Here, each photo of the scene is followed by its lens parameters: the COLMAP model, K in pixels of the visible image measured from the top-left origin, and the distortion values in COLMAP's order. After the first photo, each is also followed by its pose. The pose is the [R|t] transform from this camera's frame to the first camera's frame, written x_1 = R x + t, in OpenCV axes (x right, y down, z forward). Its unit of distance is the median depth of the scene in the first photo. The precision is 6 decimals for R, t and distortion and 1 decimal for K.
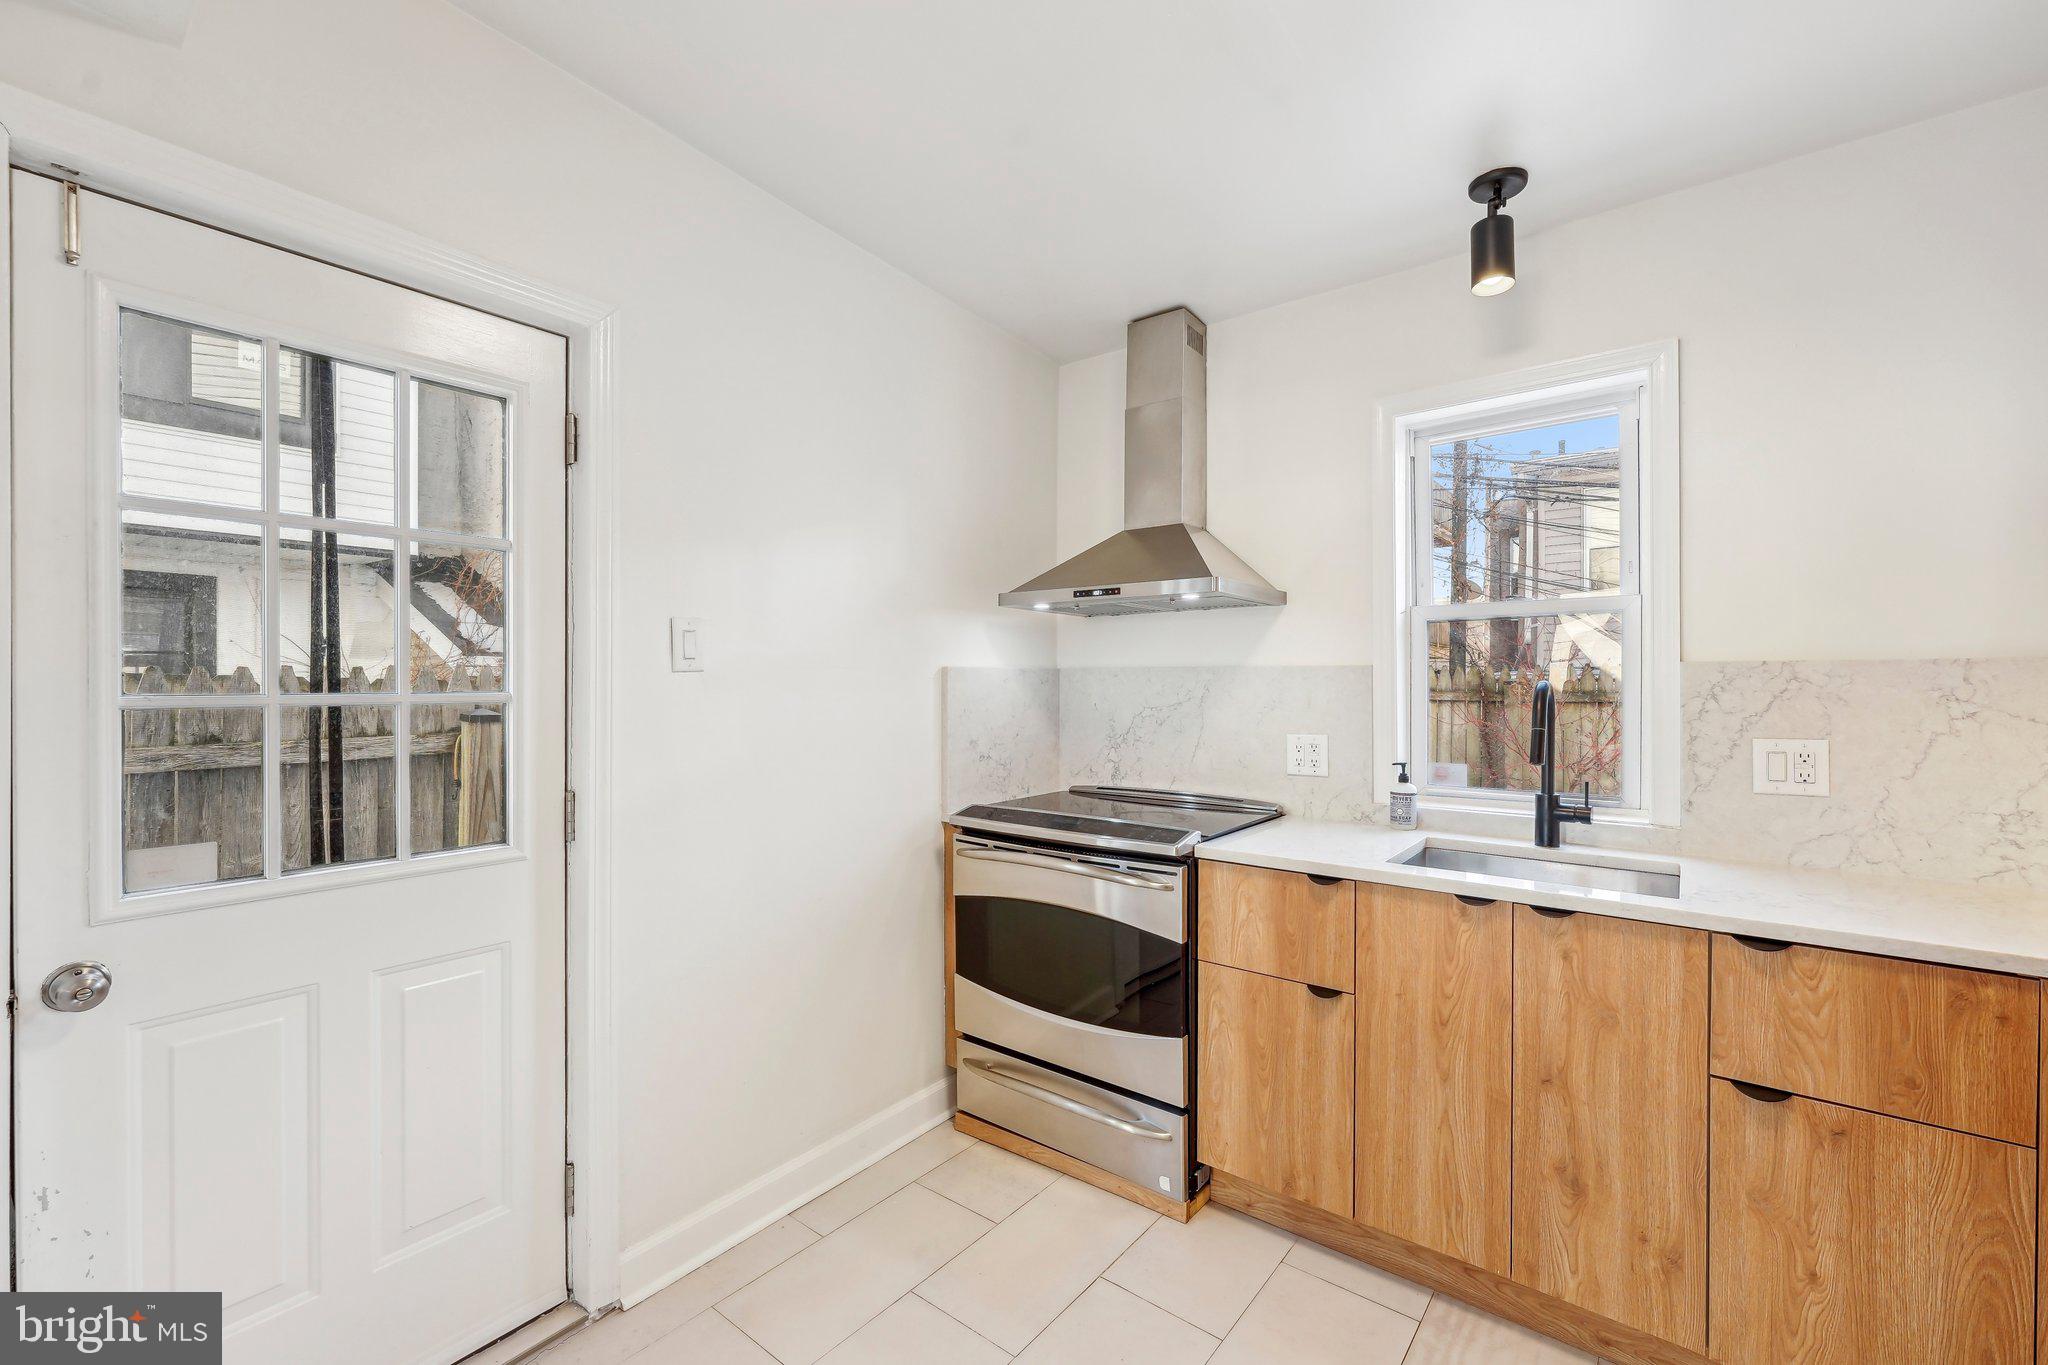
lens RADIAL K [[844.0, 0, 1025.5], [0, 844.0, 689.5], [0, 0, 1]] dist [-0.002745, 0.000352]
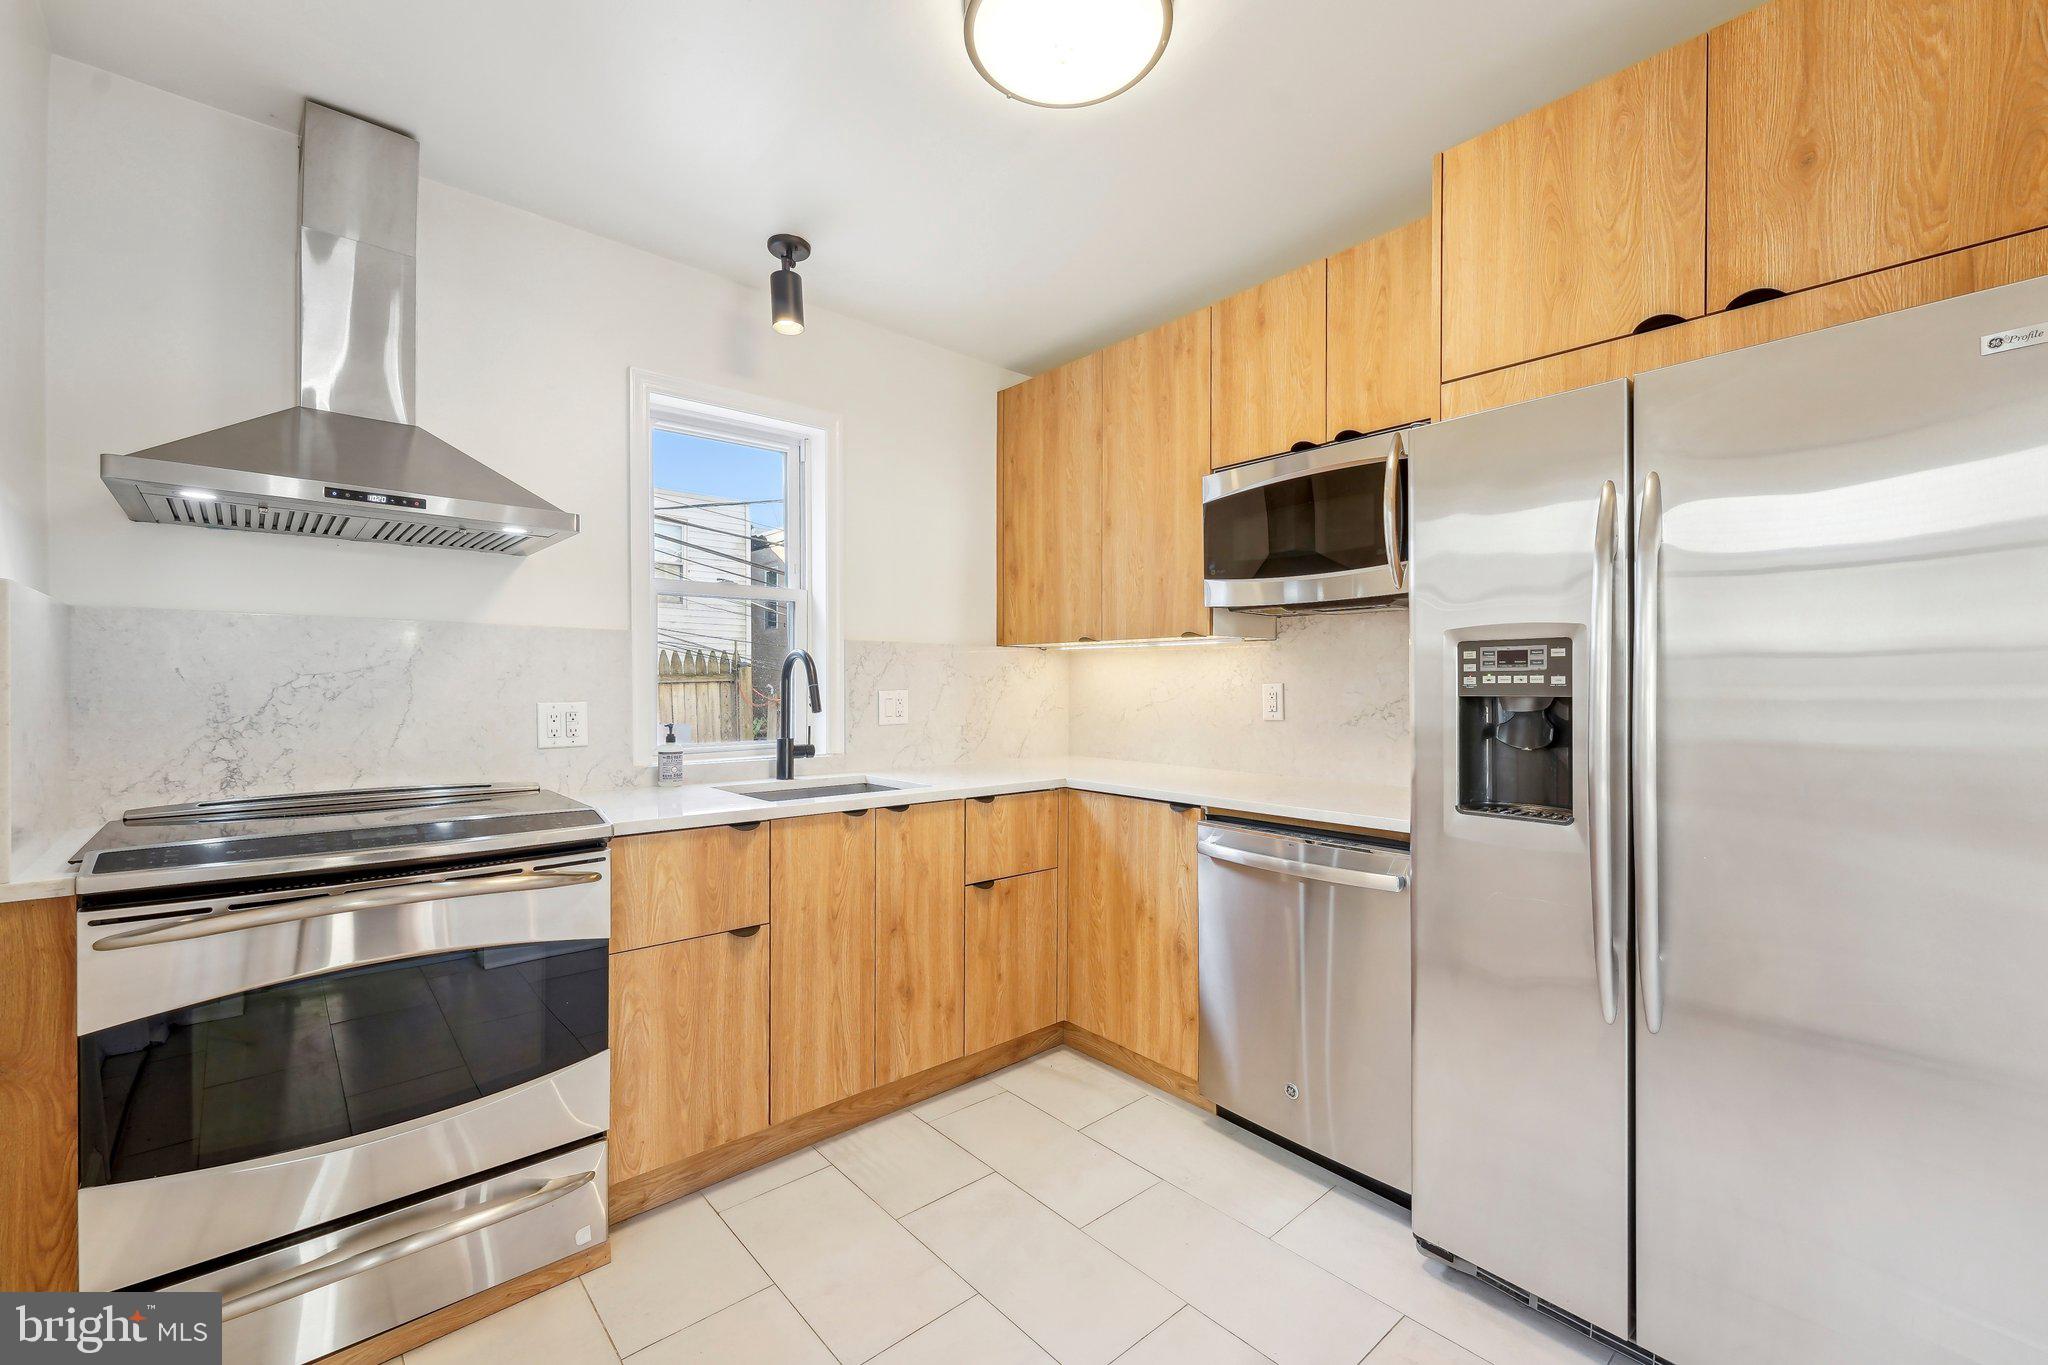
lens RADIAL K [[844.0, 0, 1015.7], [0, 844.0, 686.7], [0, 0, 1]] dist [-0.002745, 0.000352]
pose [[0.174386, -0.003787, 0.984670, -0.650357], [0.003480, 0.999989, 0.003230, 0.048247], [-0.984671, 0.002864, 0.174398, 0.489044]]
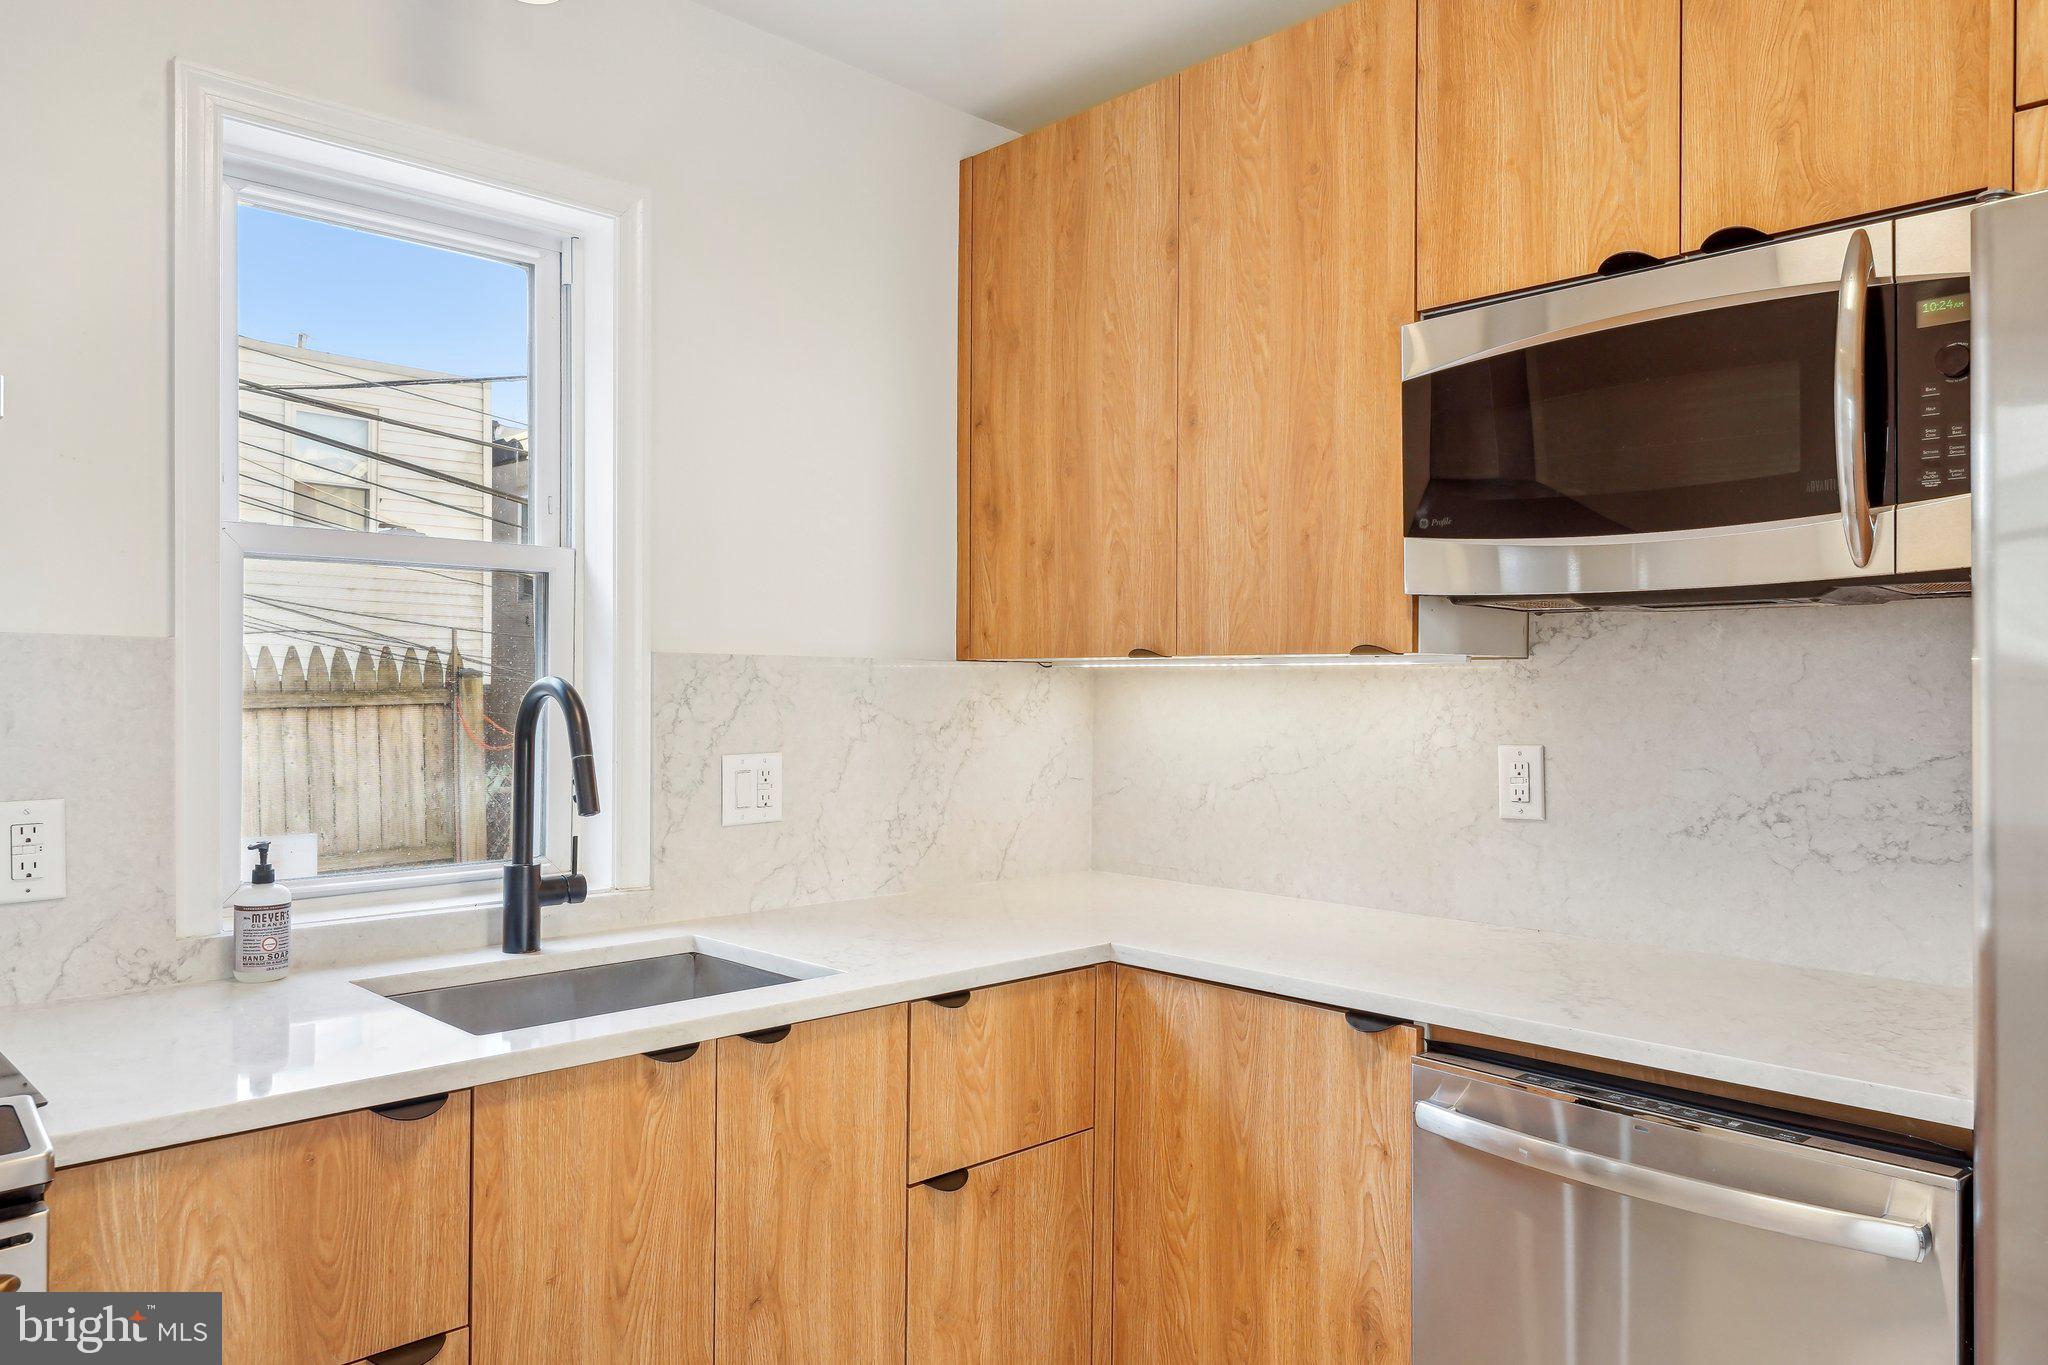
lens RADIAL K [[1385.5, 0, 1015.5], [0, 1385.5, 681.8], [0, 0, 1]] dist [0.005815, -0.006801]
pose [[0.121829, 0.006341, 0.992531, -0.361963], [-0.000614, 0.999980, -0.006314, -0.000650], [-0.992551, 0.000159, 0.121830, 0.597545]]
